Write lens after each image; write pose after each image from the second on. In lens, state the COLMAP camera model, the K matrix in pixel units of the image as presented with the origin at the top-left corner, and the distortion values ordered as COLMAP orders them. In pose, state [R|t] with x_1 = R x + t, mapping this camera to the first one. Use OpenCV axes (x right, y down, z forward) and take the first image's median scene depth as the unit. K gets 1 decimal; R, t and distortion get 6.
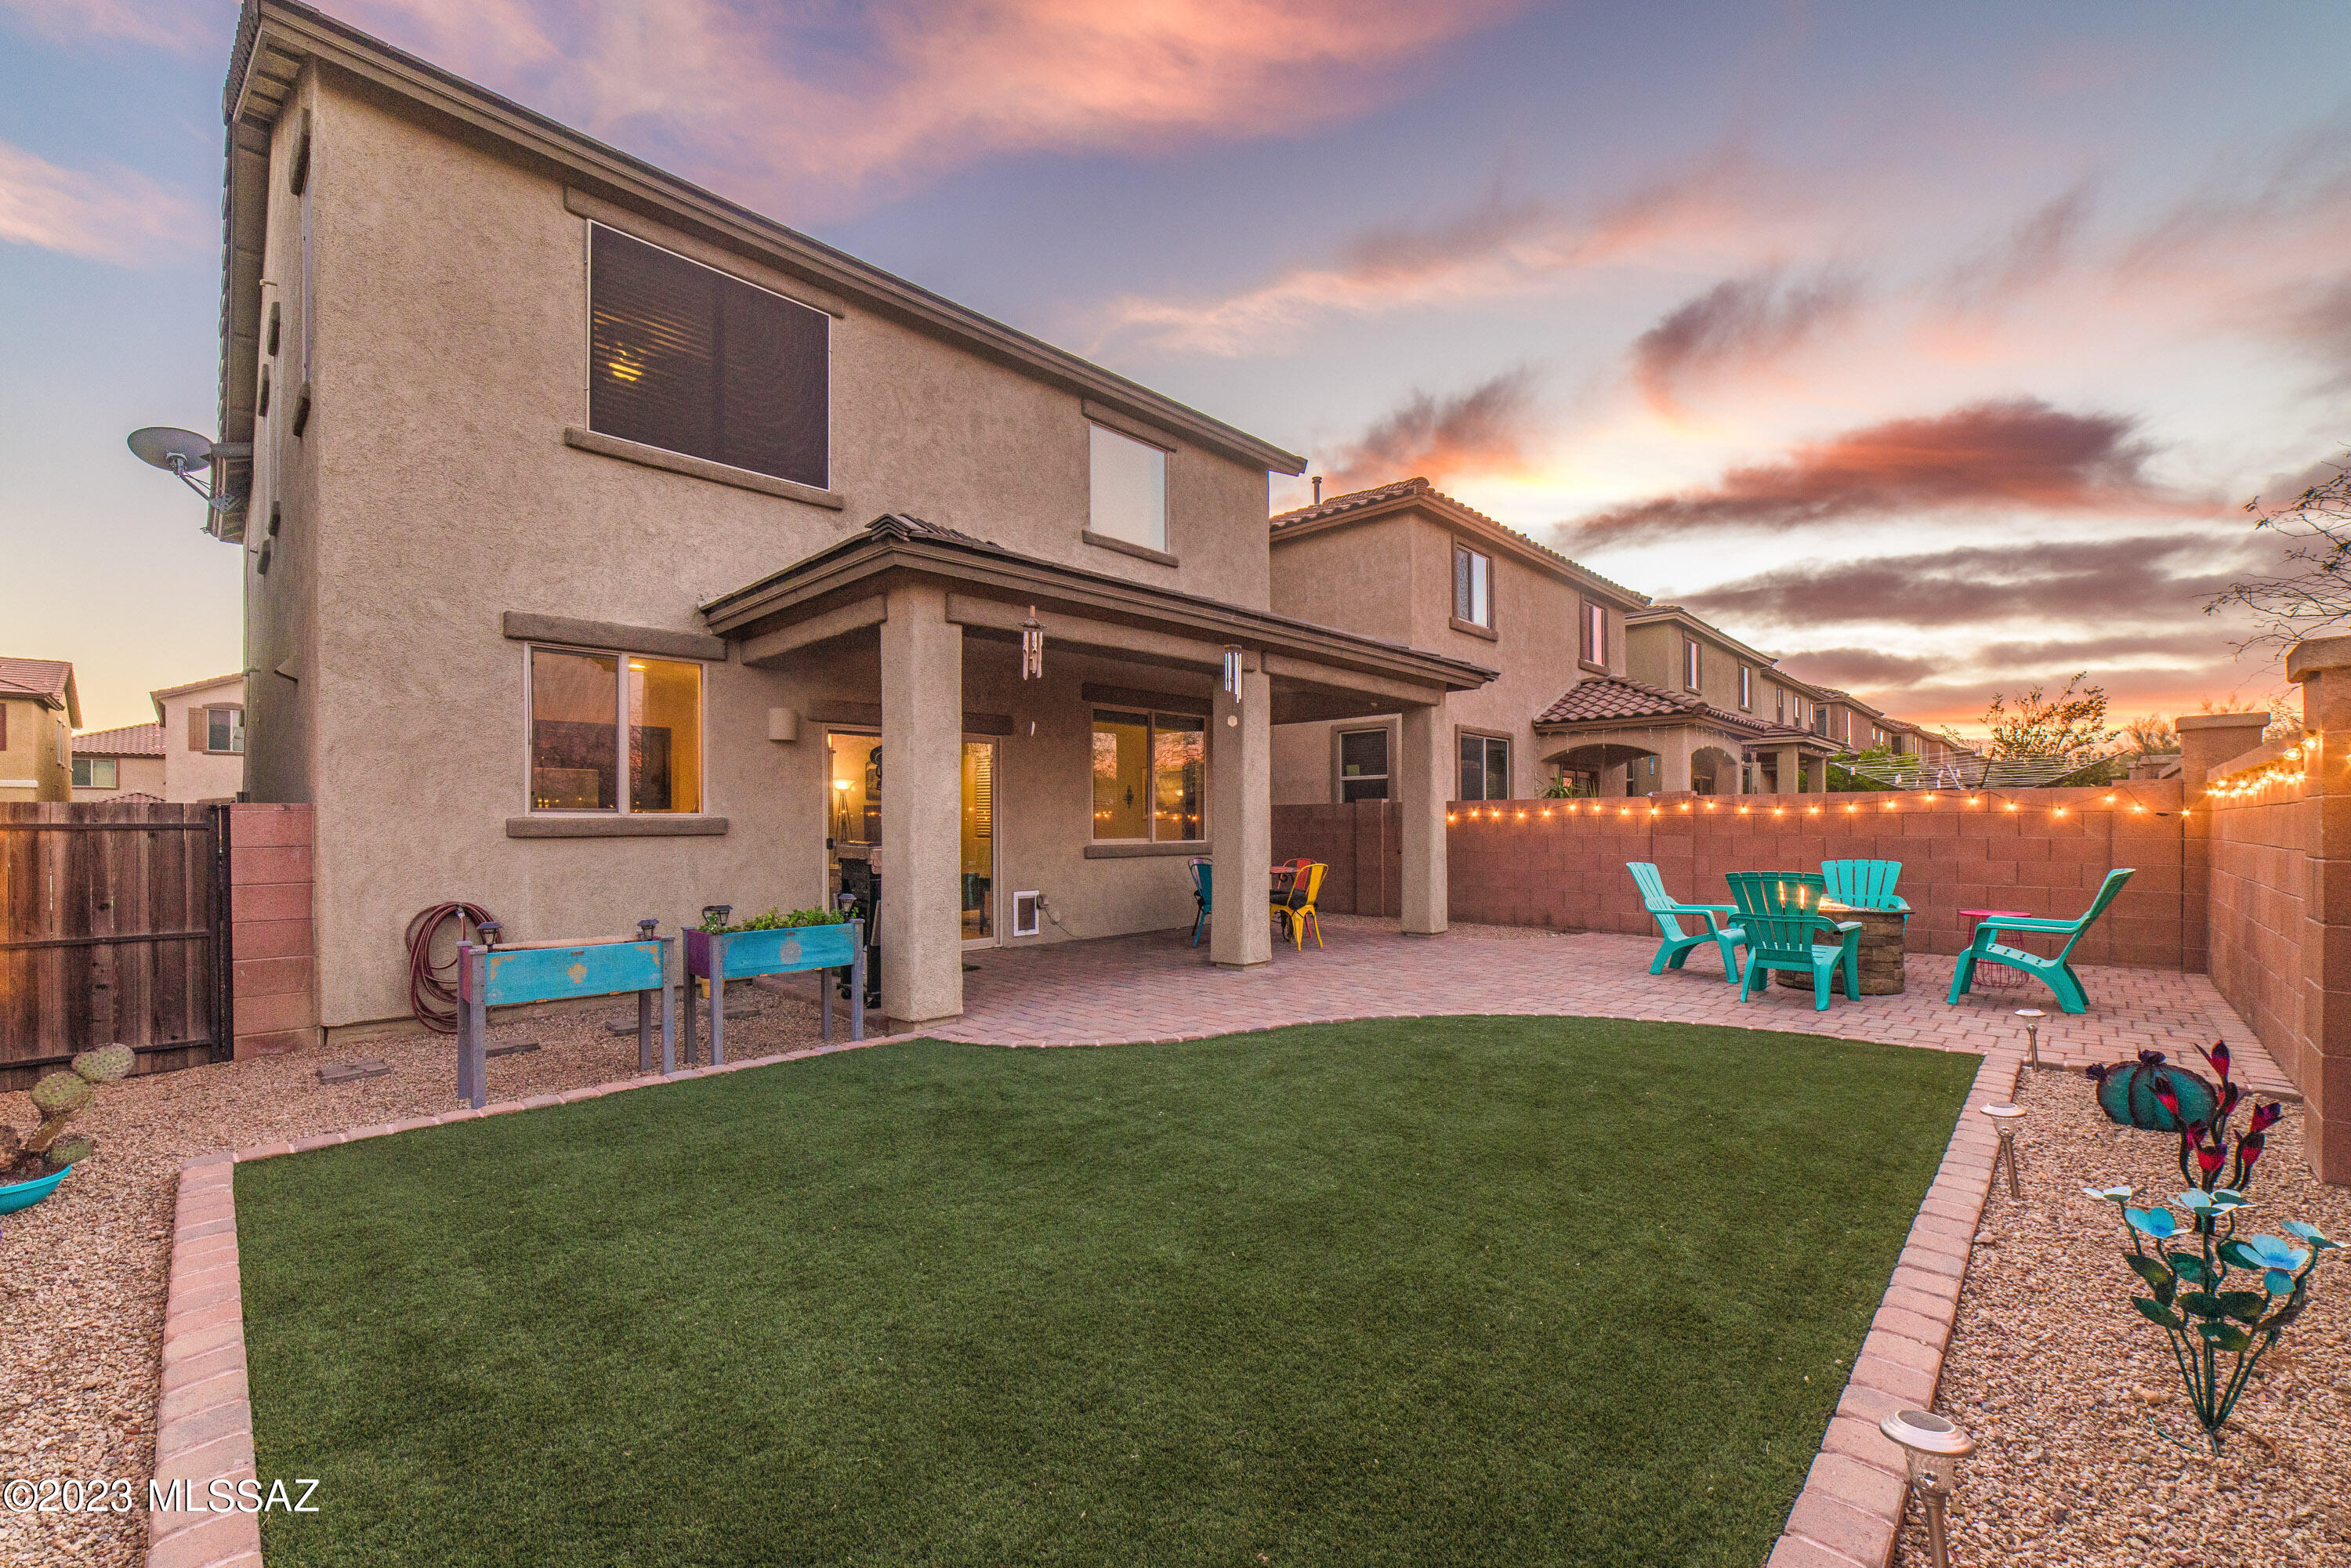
lens RADIAL K [[938.1, 0, 1125.8], [0, 938.1, 838.4], [0, 0, 1]] dist [-0.013974, 0.003941]
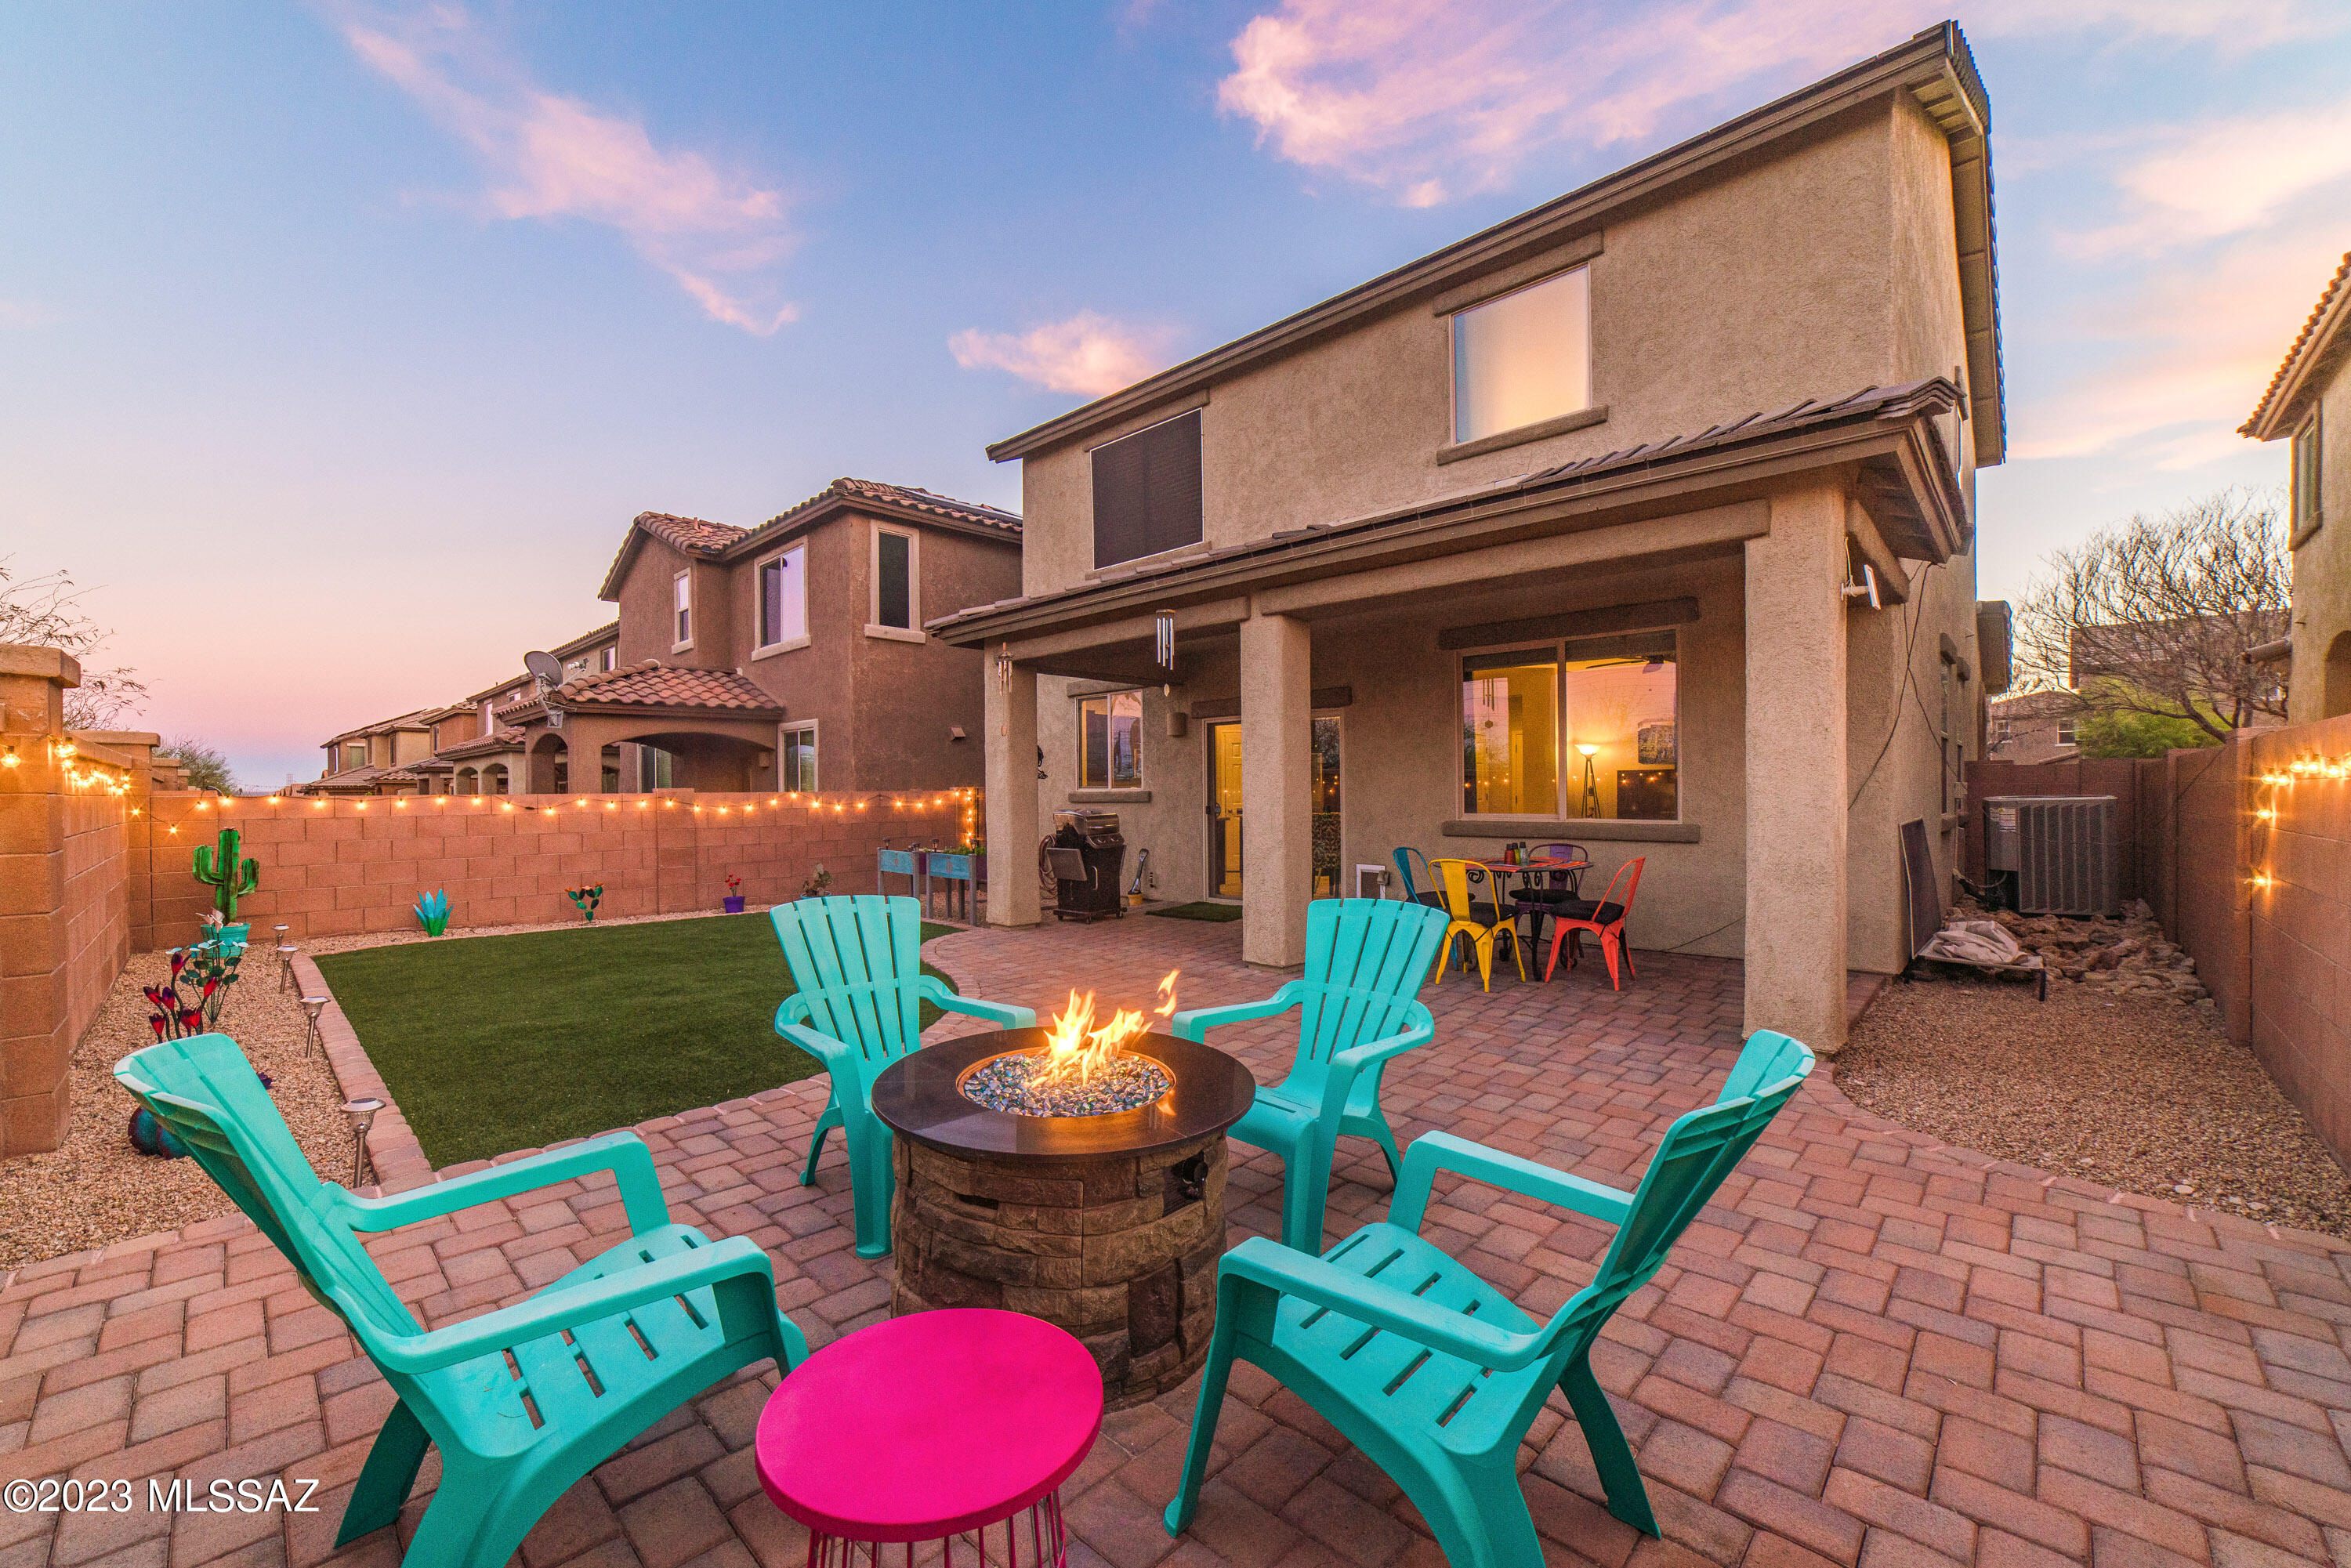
lens RADIAL K [[908.5, 0, 1164.5], [0, 908.5, 794.8], [0, 0, 1]] dist [0.001986, 0.000149]
pose [[0.052017, 0.005449, -0.998631, 0.957761], [-0.009069, 0.999946, 0.004984, -0.022019], [0.998605, 0.008797, 0.052064, 0.882526]]
